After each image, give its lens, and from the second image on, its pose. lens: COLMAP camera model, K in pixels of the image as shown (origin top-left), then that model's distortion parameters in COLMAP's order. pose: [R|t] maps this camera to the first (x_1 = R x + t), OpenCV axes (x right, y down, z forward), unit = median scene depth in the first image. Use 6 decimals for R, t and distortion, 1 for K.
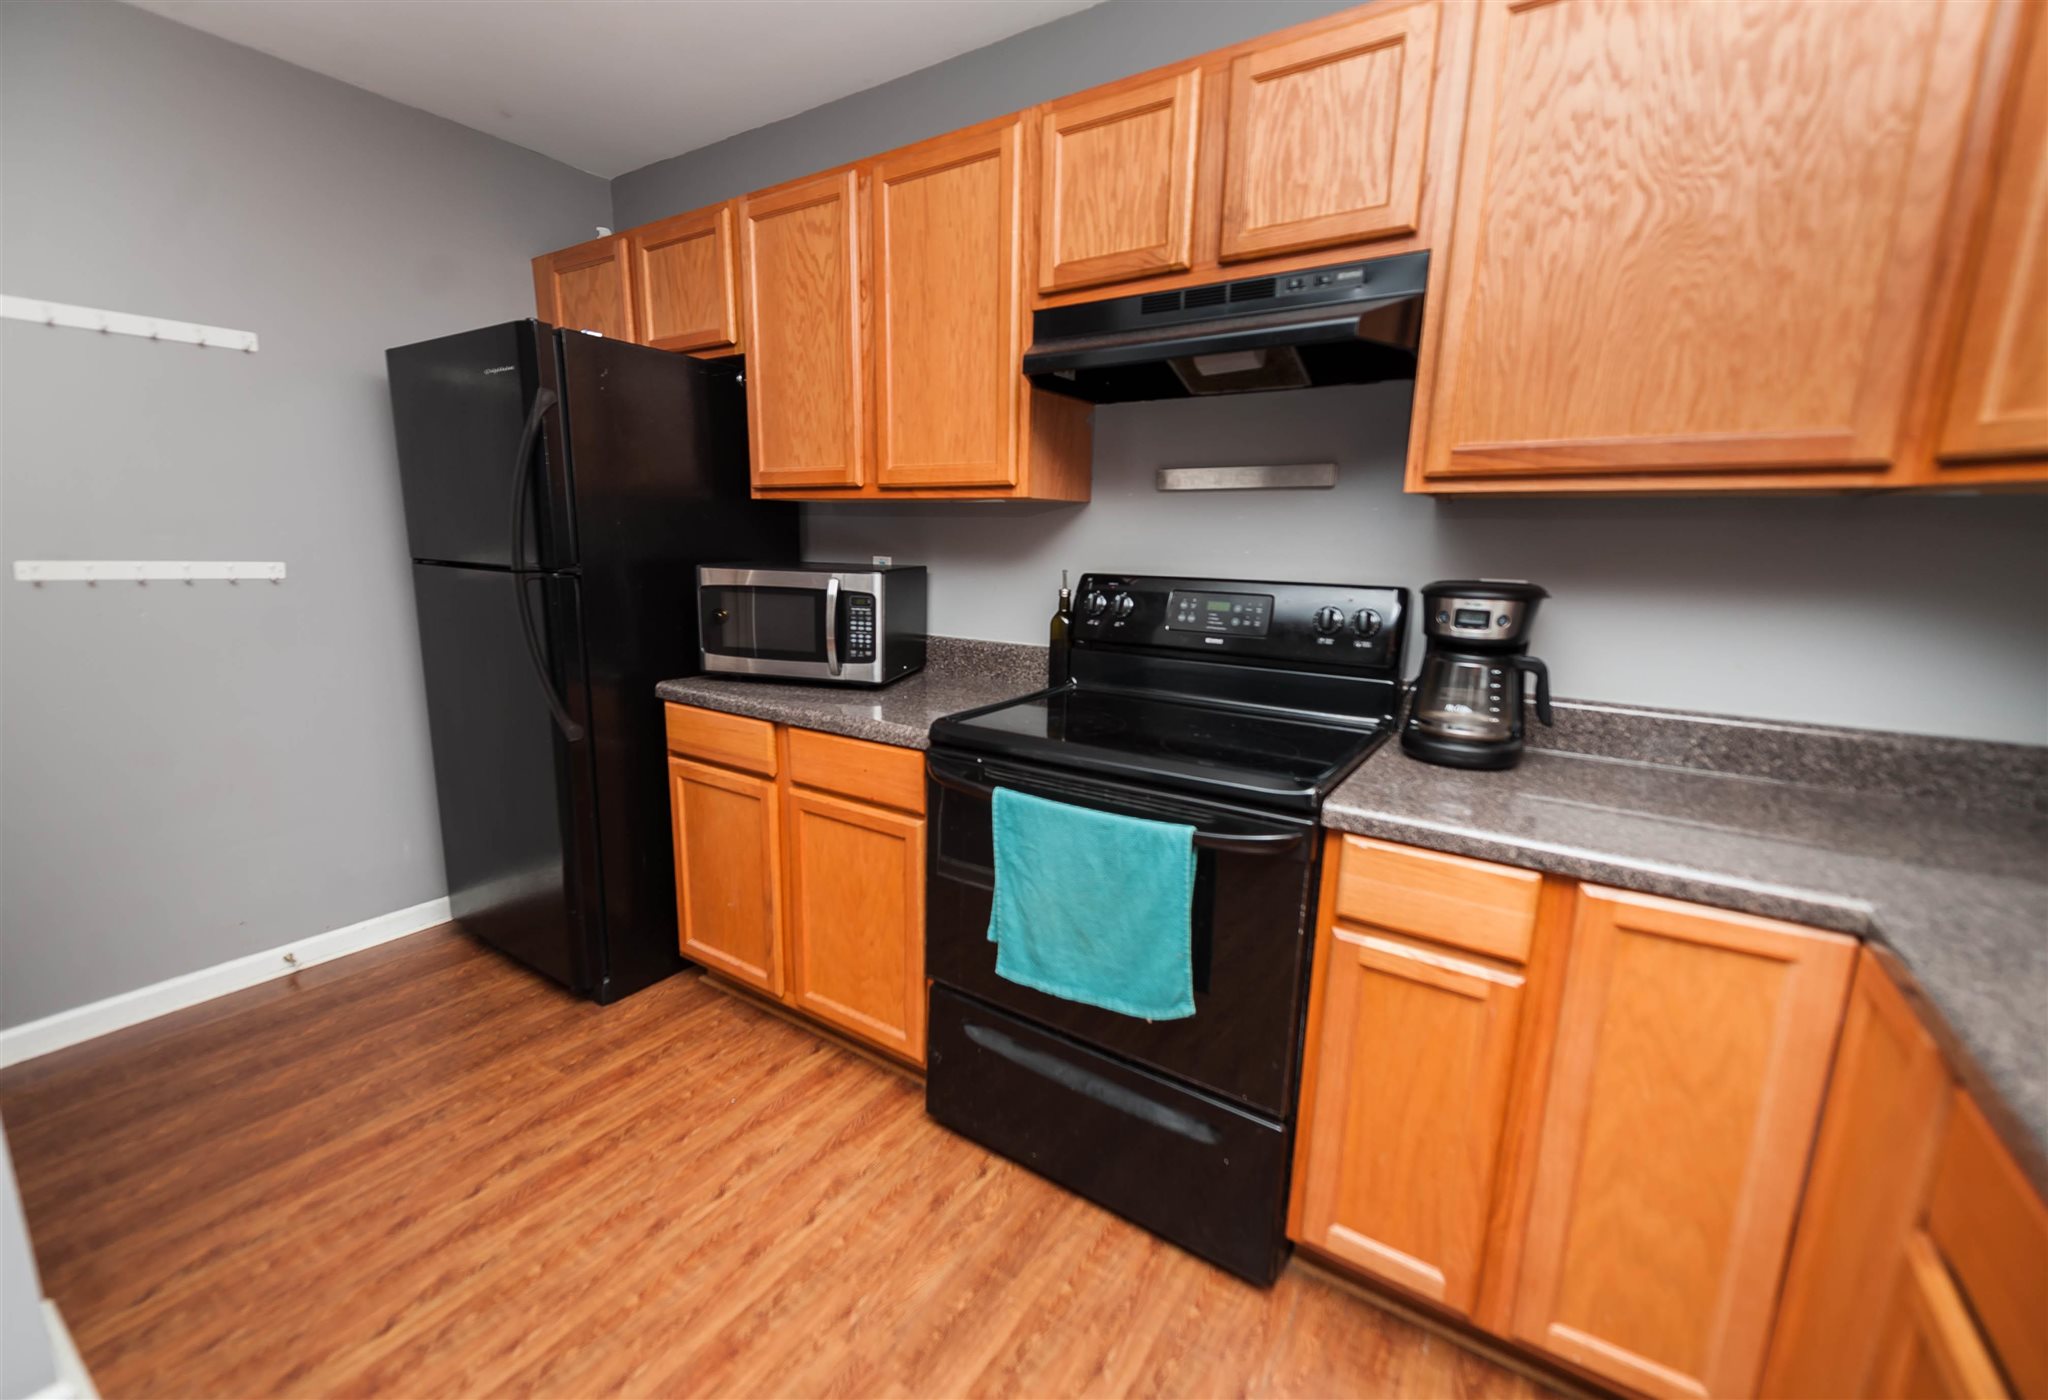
lens RADIAL K [[832.0, 0, 1015.5], [0, 832.0, 709.0], [0, 0, 1]] dist [0.007538, -0.000070]
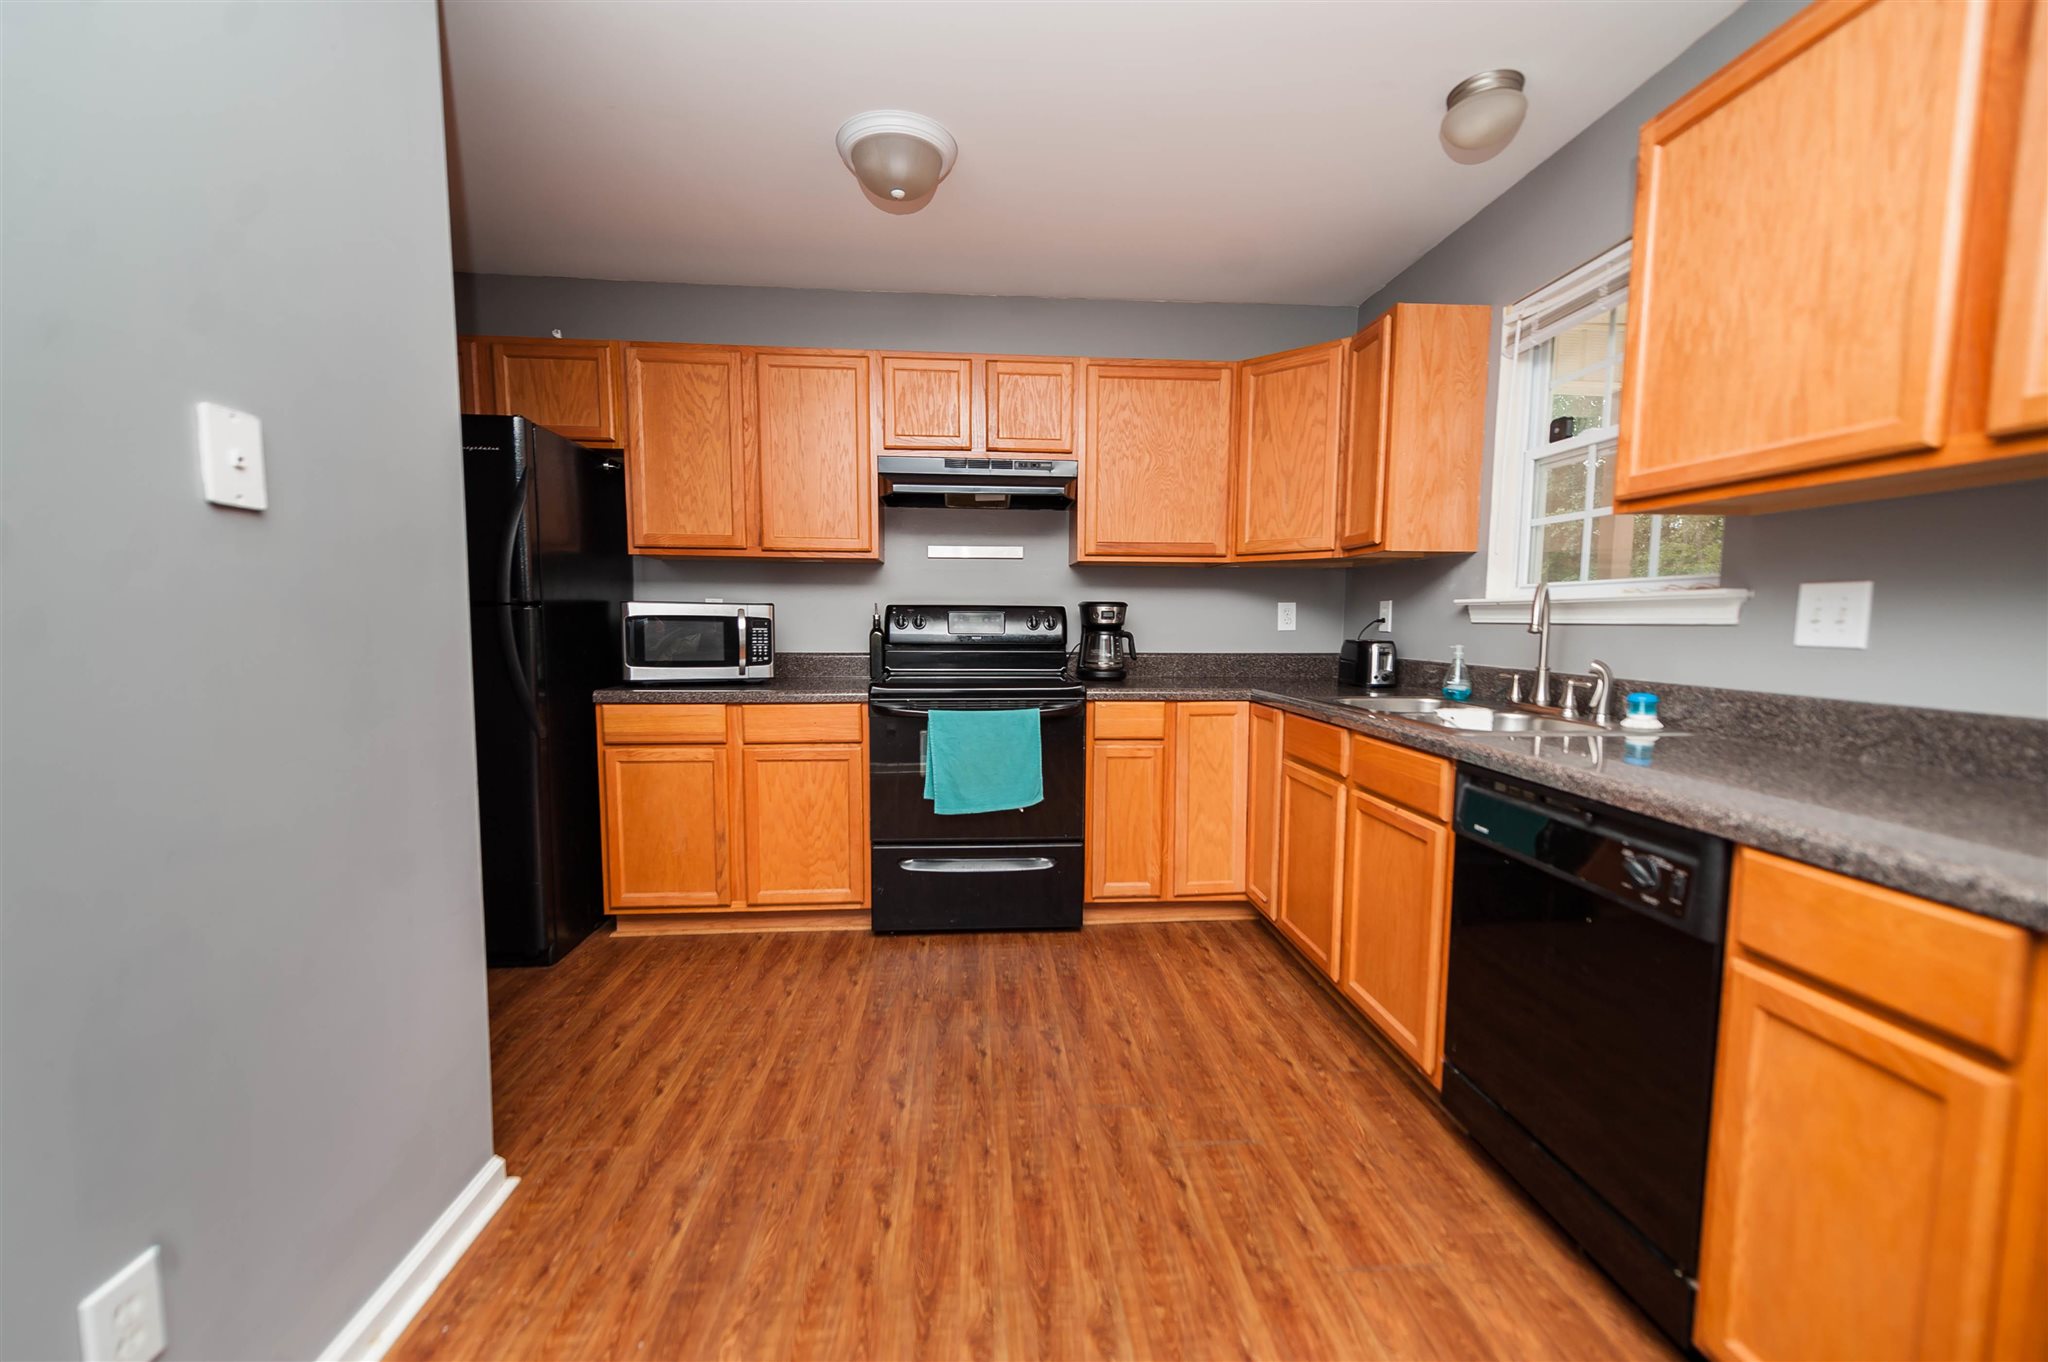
lens RADIAL K [[801.4, 0, 1024.6], [0, 801.4, 690.3], [0, 0, 1]] dist [0.003196, -0.000235]
pose [[0.785057, -0.074004, 0.614986, -0.967299], [0.134489, 0.989518, -0.052608, 0.175705], [-0.604647, 0.124009, 0.786781, -0.555670]]
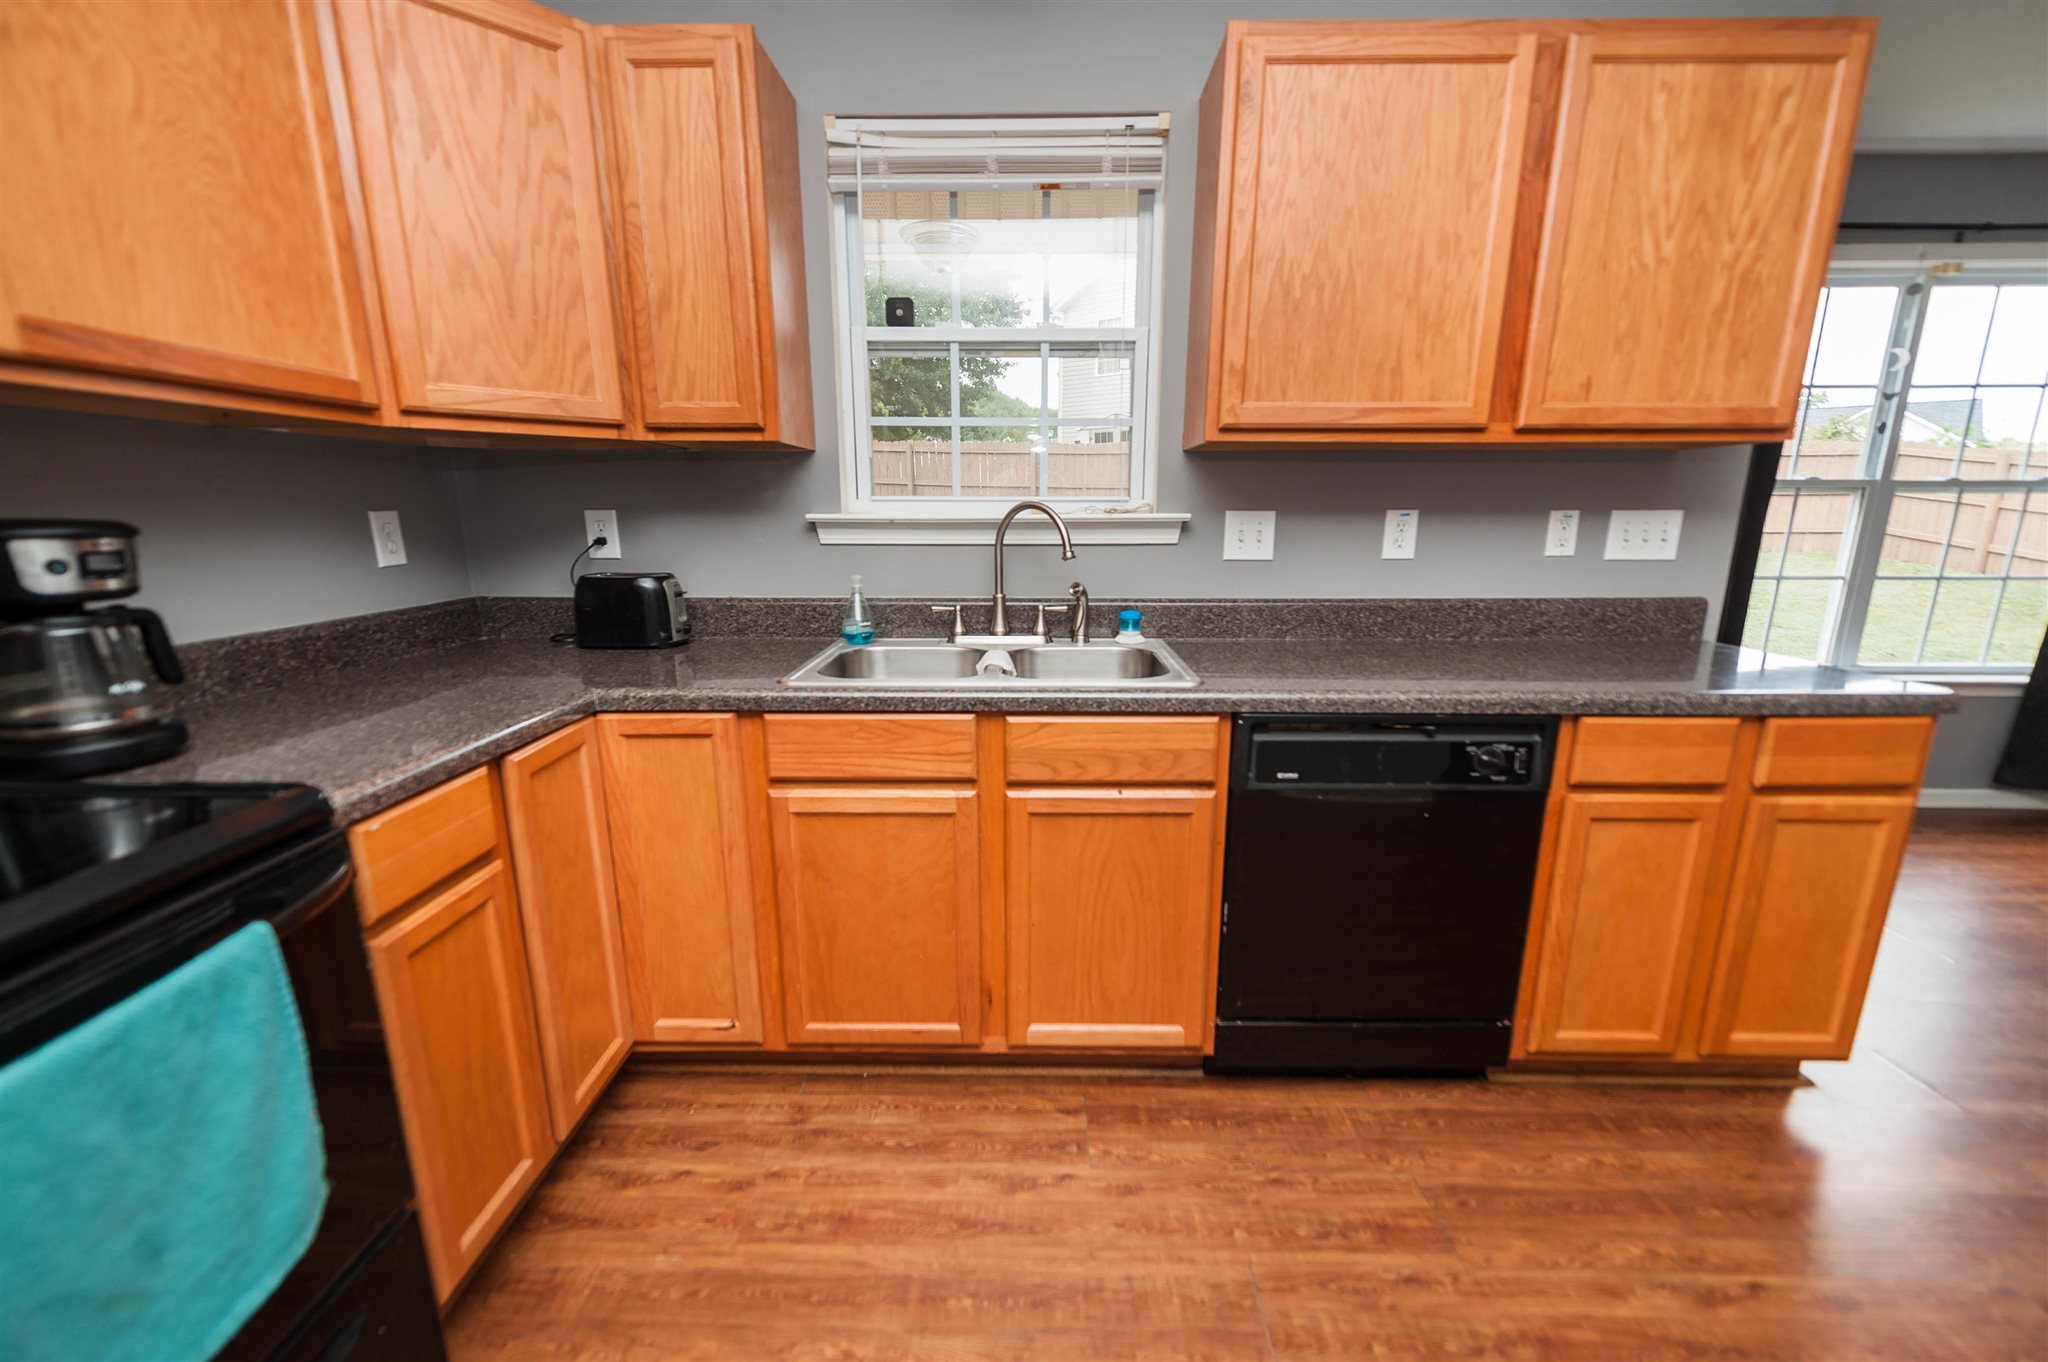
lens RADIAL K [[807.8, 0, 1032.0], [0, 807.8, 691.7], [0, 0, 1]] dist [0.019892, -0.008600]
pose [[-0.545760, -0.207873, 0.811748, -0.484873], [0.154163, 0.927296, 0.341111, -0.116711], [-0.823638, 0.311307, -0.474035, 0.662156]]
